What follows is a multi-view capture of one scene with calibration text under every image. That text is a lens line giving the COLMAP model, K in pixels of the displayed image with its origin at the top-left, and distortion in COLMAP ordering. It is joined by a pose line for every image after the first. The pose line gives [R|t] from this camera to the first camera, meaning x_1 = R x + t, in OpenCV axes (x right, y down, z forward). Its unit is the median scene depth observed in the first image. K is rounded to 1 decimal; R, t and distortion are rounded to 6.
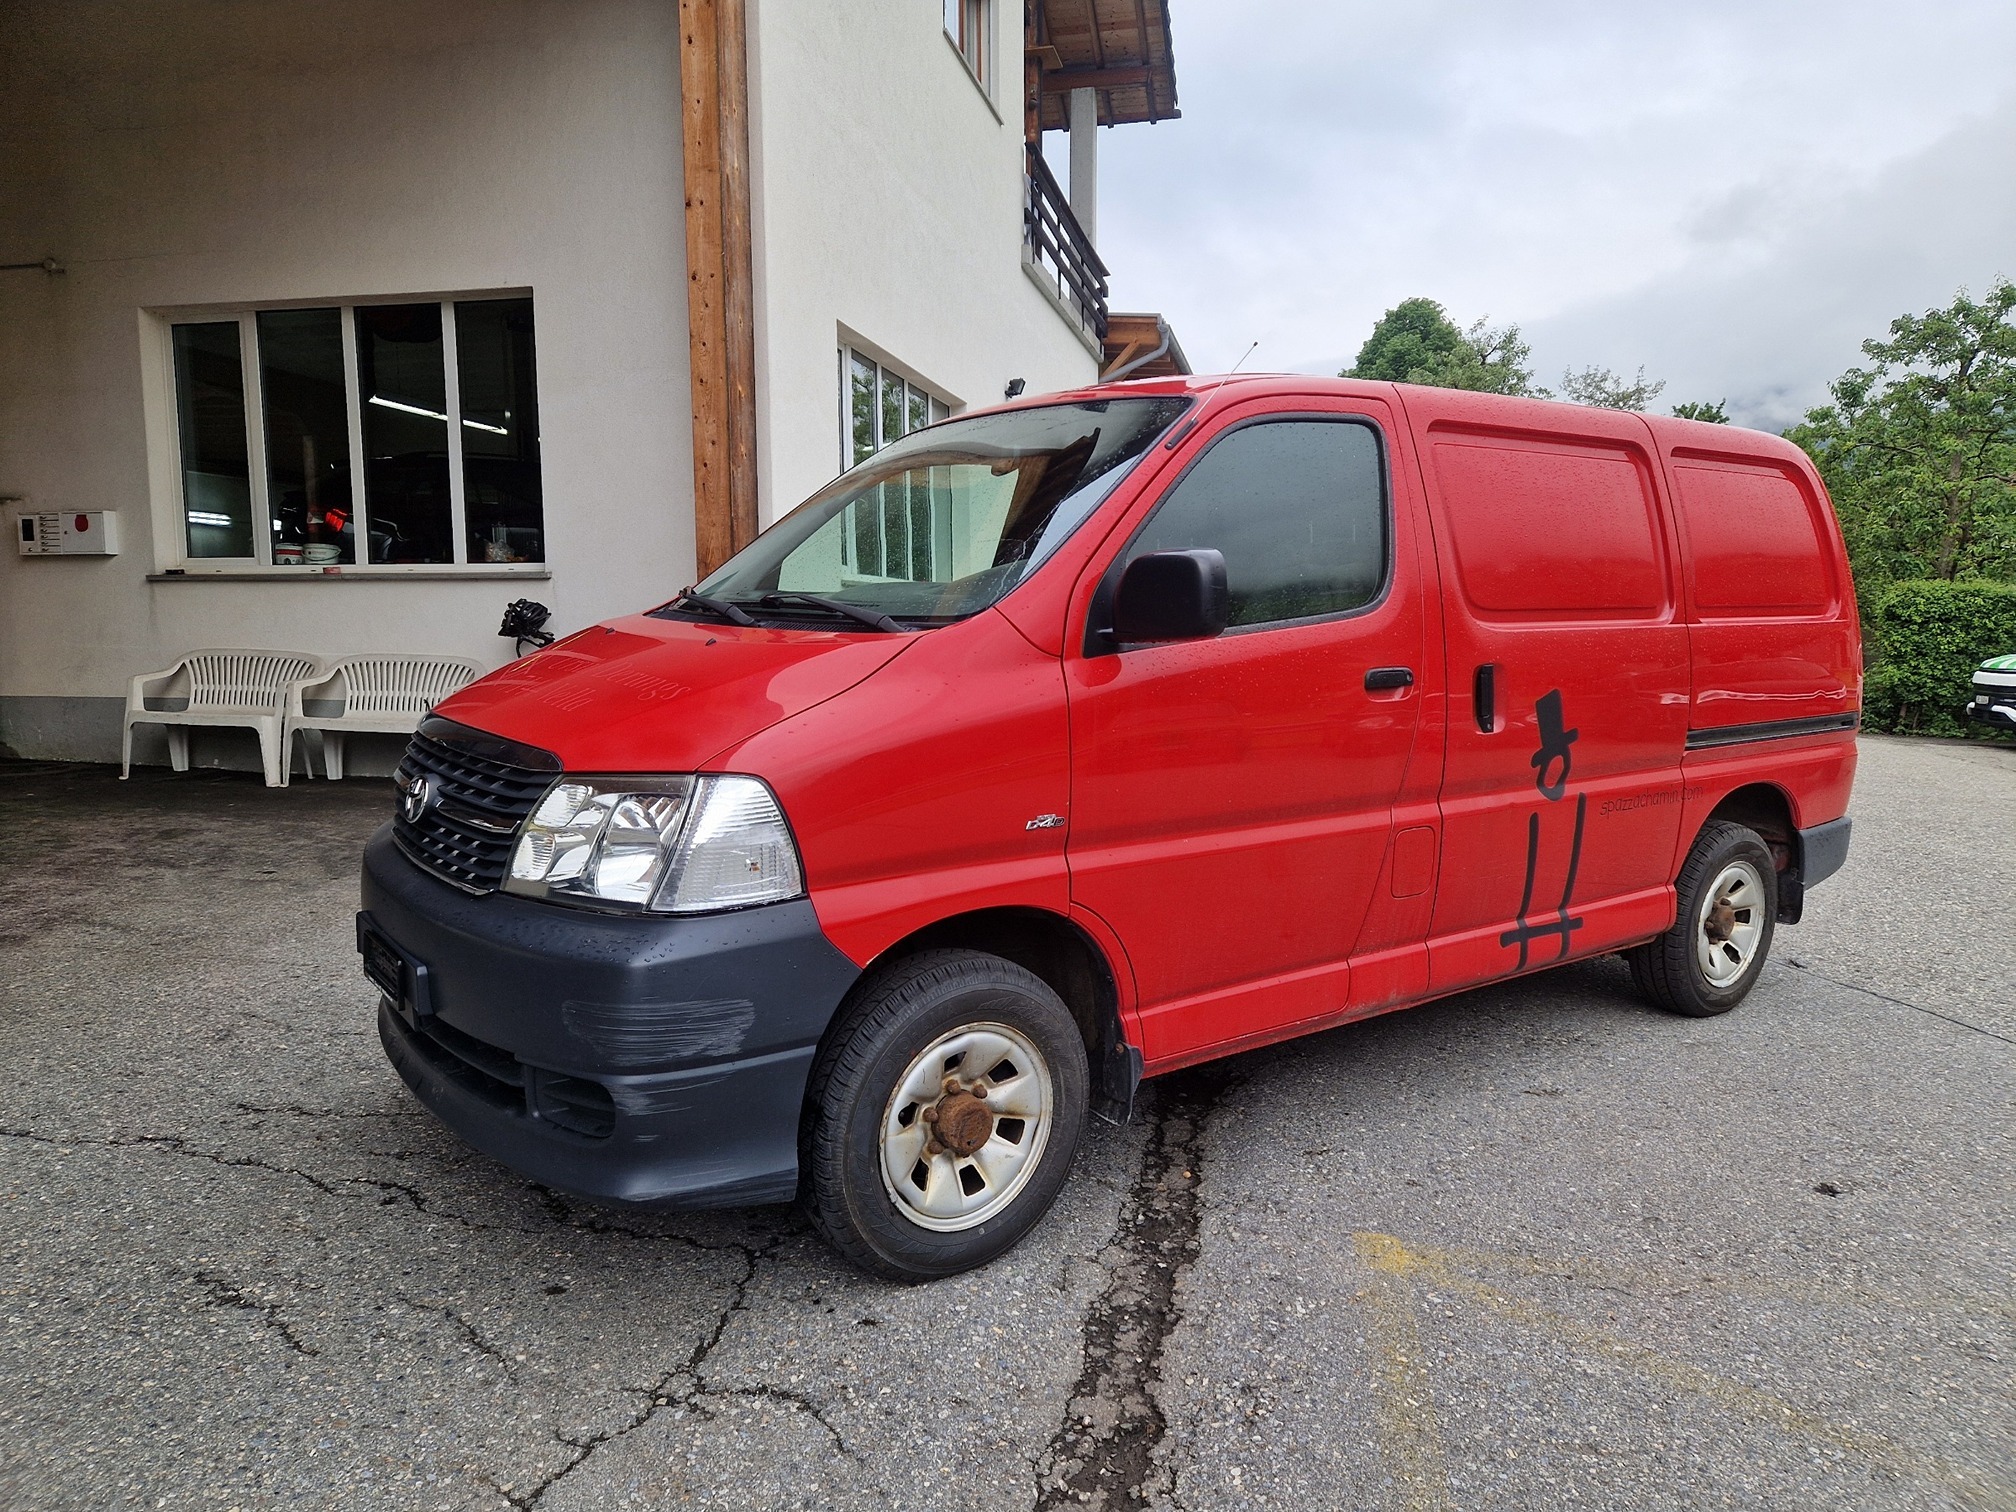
lens RADIAL K [[1366.7, 0, 1005.1], [0, 1366.7, 745.3], [0, 0, 1]] dist [0.011576, -0.018750]
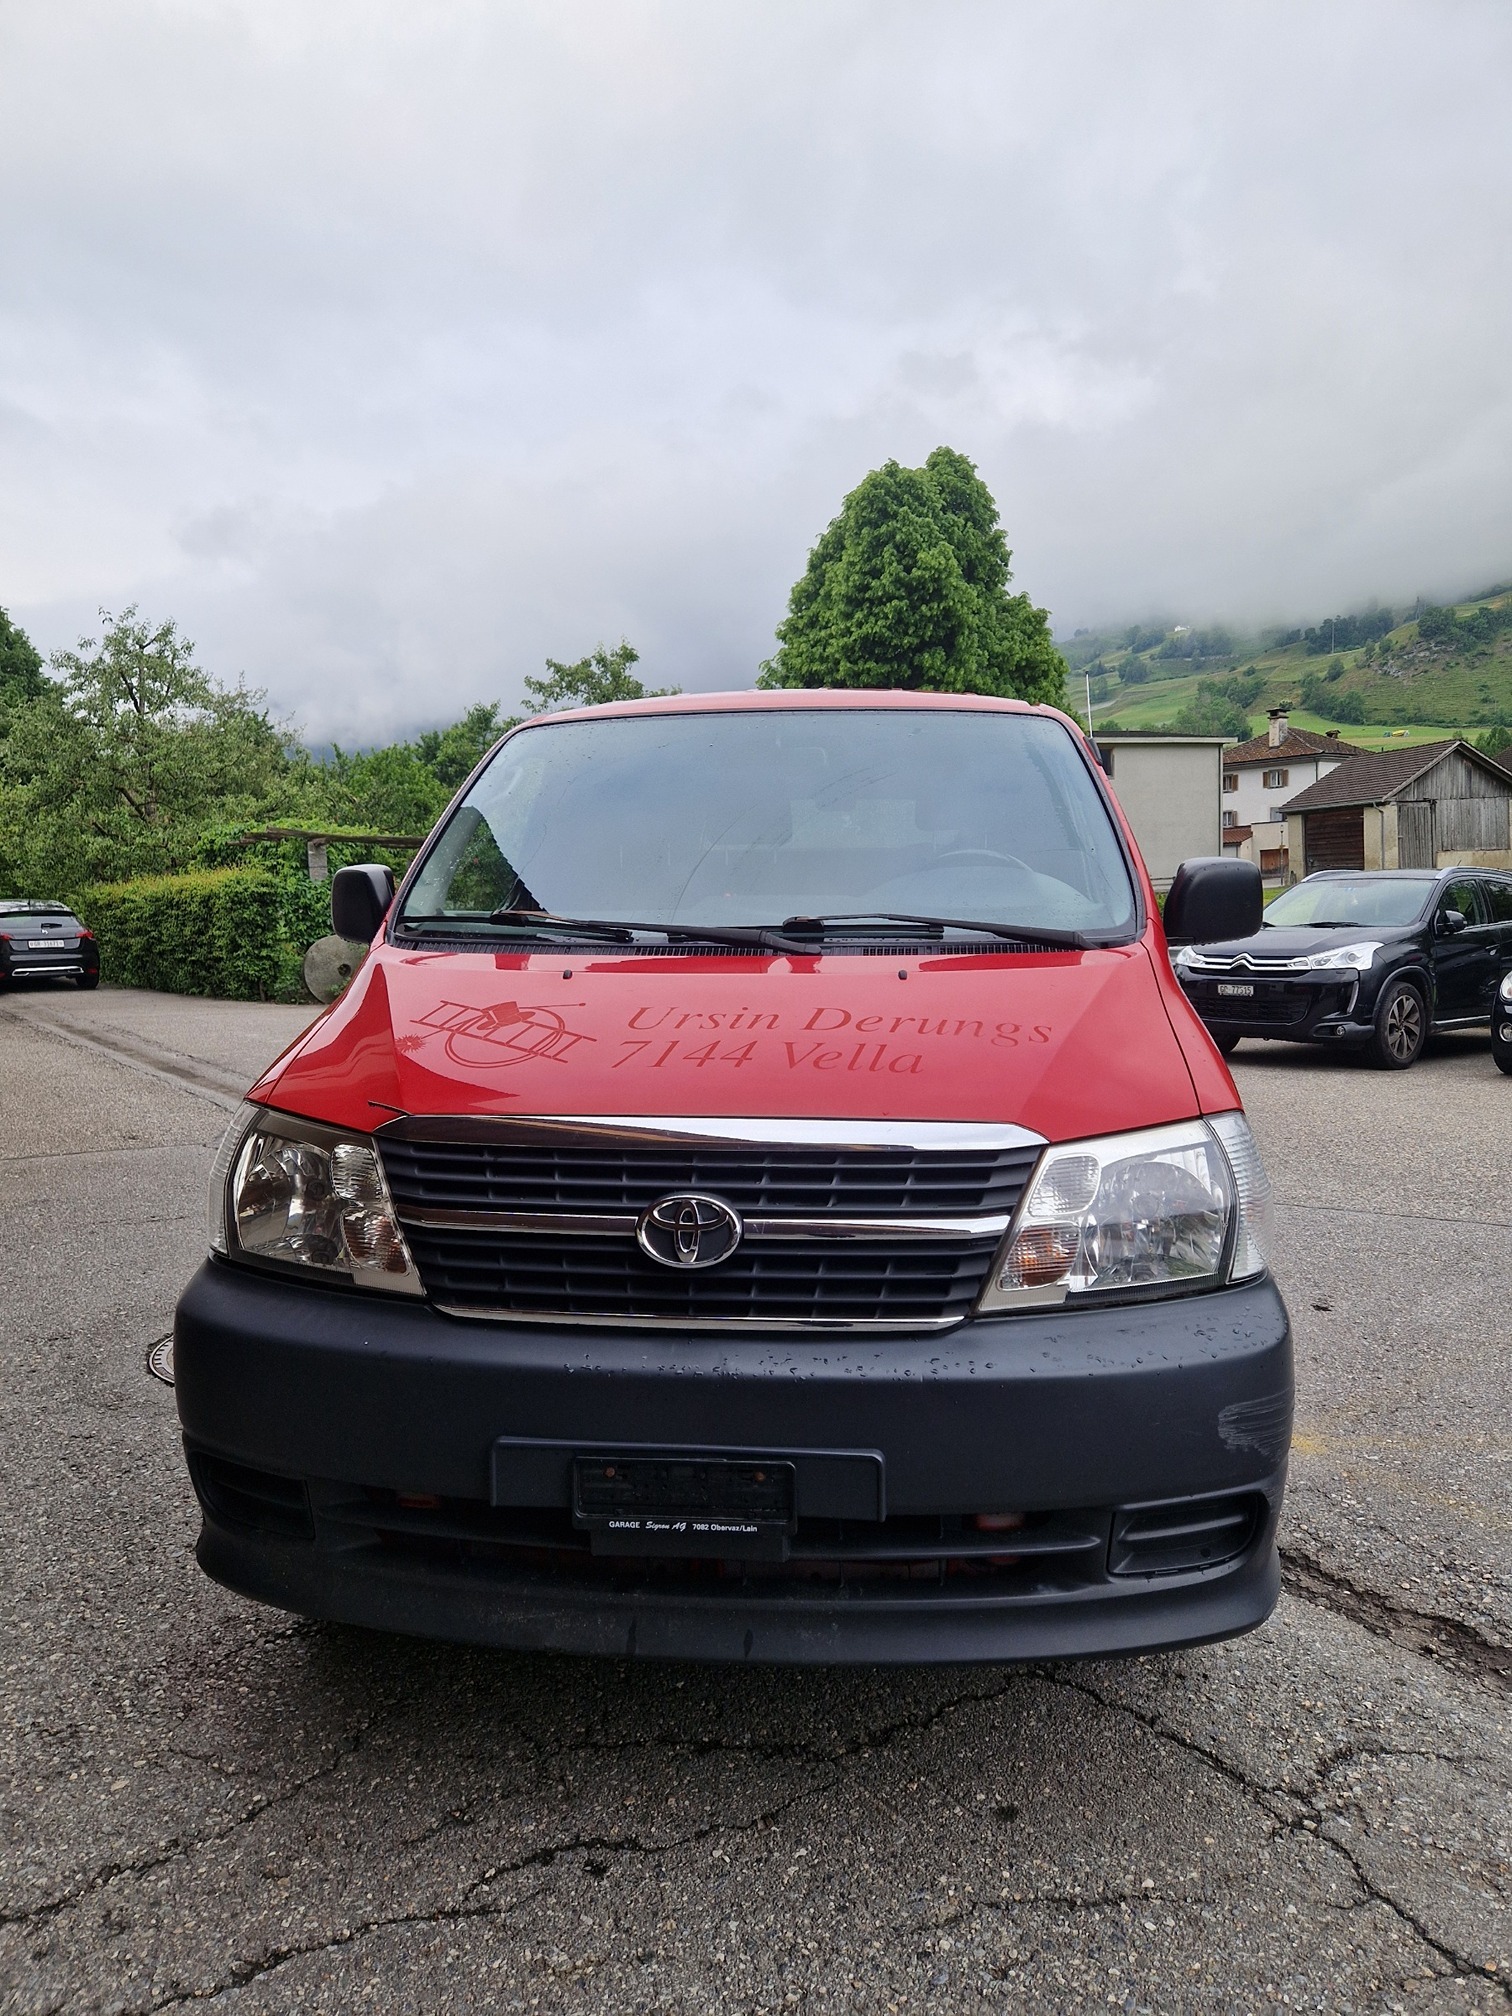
lens RADIAL K [[1366.7, 0, 751.2], [0, 1366.7, 1019.9], [0, 0, 1]] dist [0.011576, -0.018750]
pose [[0.665440, -0.082496, 0.741879, -0.112347], [0.094898, 0.995159, 0.025541, -0.009909], [-0.740395, 0.053407, 0.670047, 0.065341]]
